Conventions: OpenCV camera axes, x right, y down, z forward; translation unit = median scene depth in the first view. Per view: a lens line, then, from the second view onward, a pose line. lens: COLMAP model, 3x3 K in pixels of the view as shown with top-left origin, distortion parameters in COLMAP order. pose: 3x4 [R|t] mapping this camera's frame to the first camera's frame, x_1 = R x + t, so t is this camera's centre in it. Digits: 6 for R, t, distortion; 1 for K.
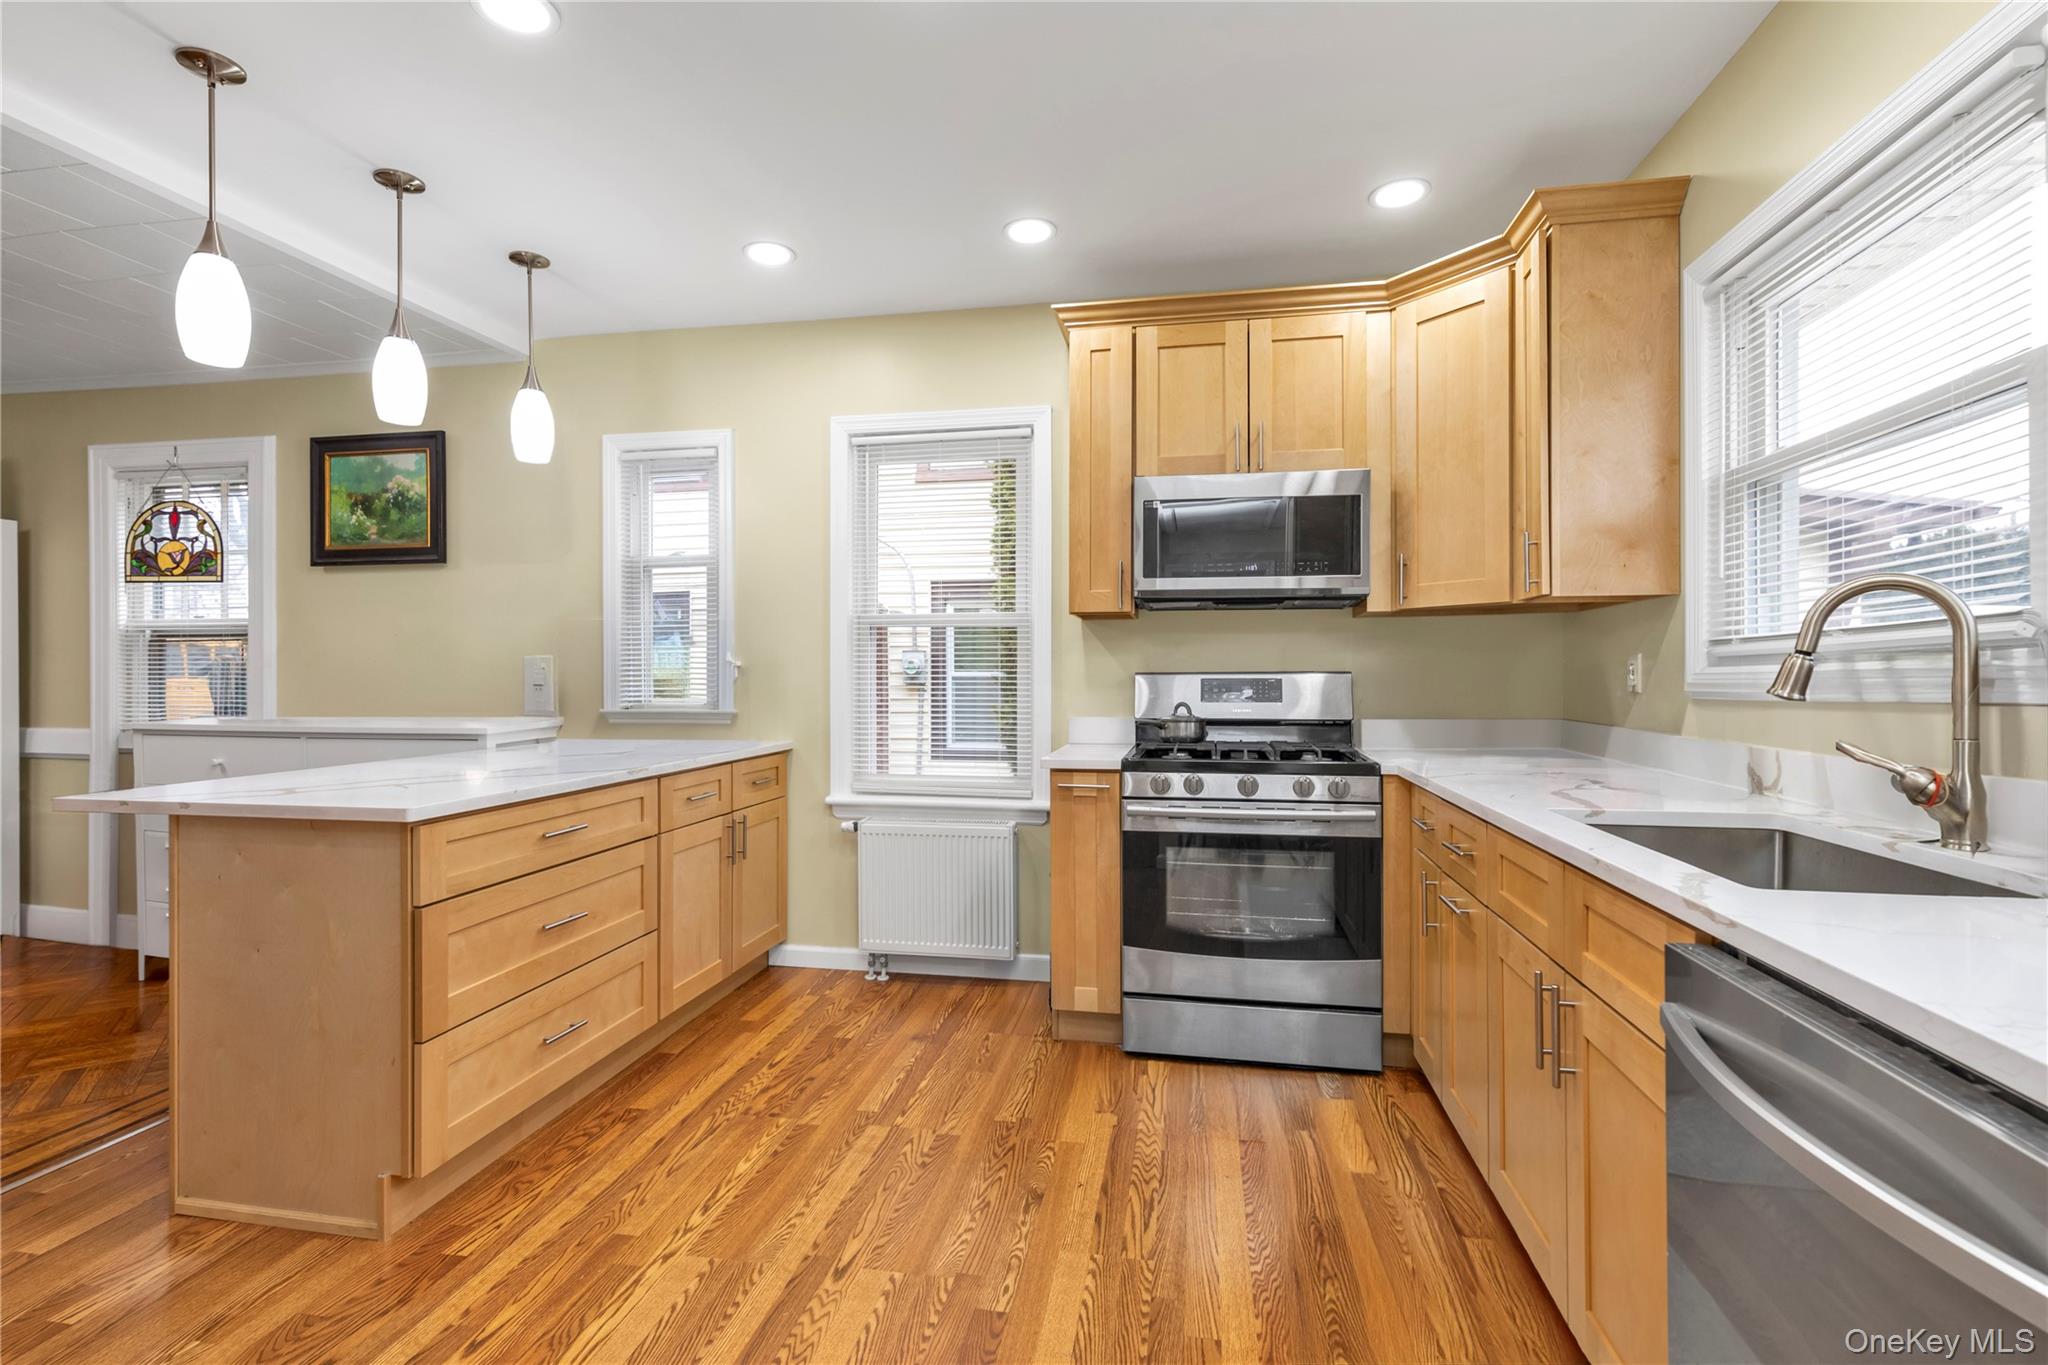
lens RADIAL K [[934.0, 0, 1025.2], [0, 934.0, 674.7], [0, 0, 1]] dist [-0.002376, -0.000066]
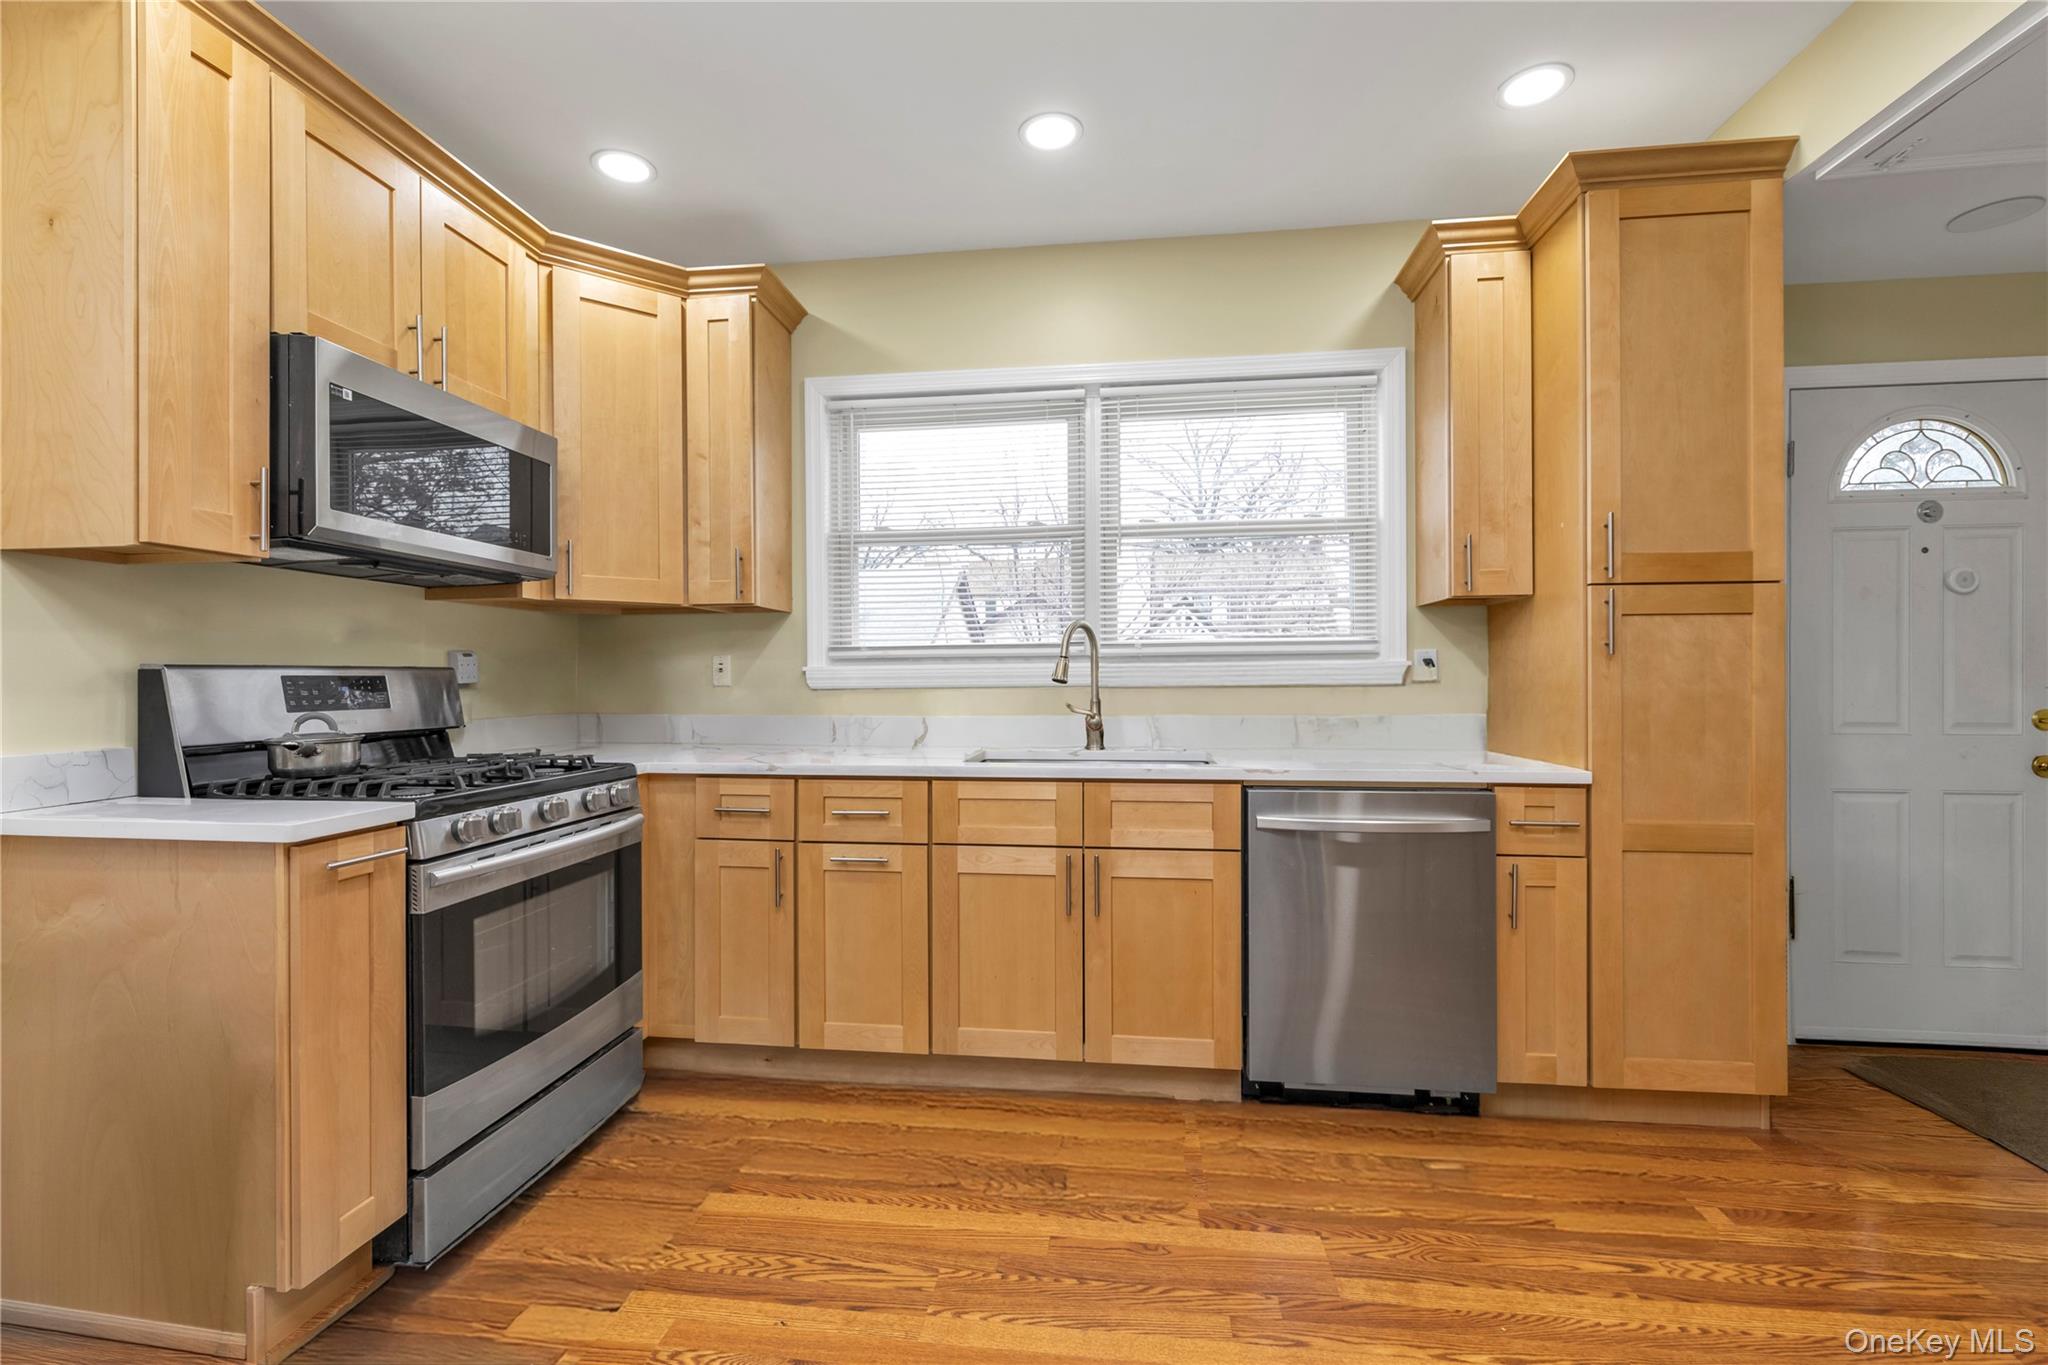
lens RADIAL K [[884.7, 0, 1021.4], [0, 884.7, 680.2], [0, 0, 1]] dist [-0.001418, 0.000172]
pose [[-0.055886, 0.001070, 0.998437, -0.517000], [0.009554, 0.999954, -0.000537, 0.014636], [-0.998391, 0.009509, -0.055894, 0.638262]]
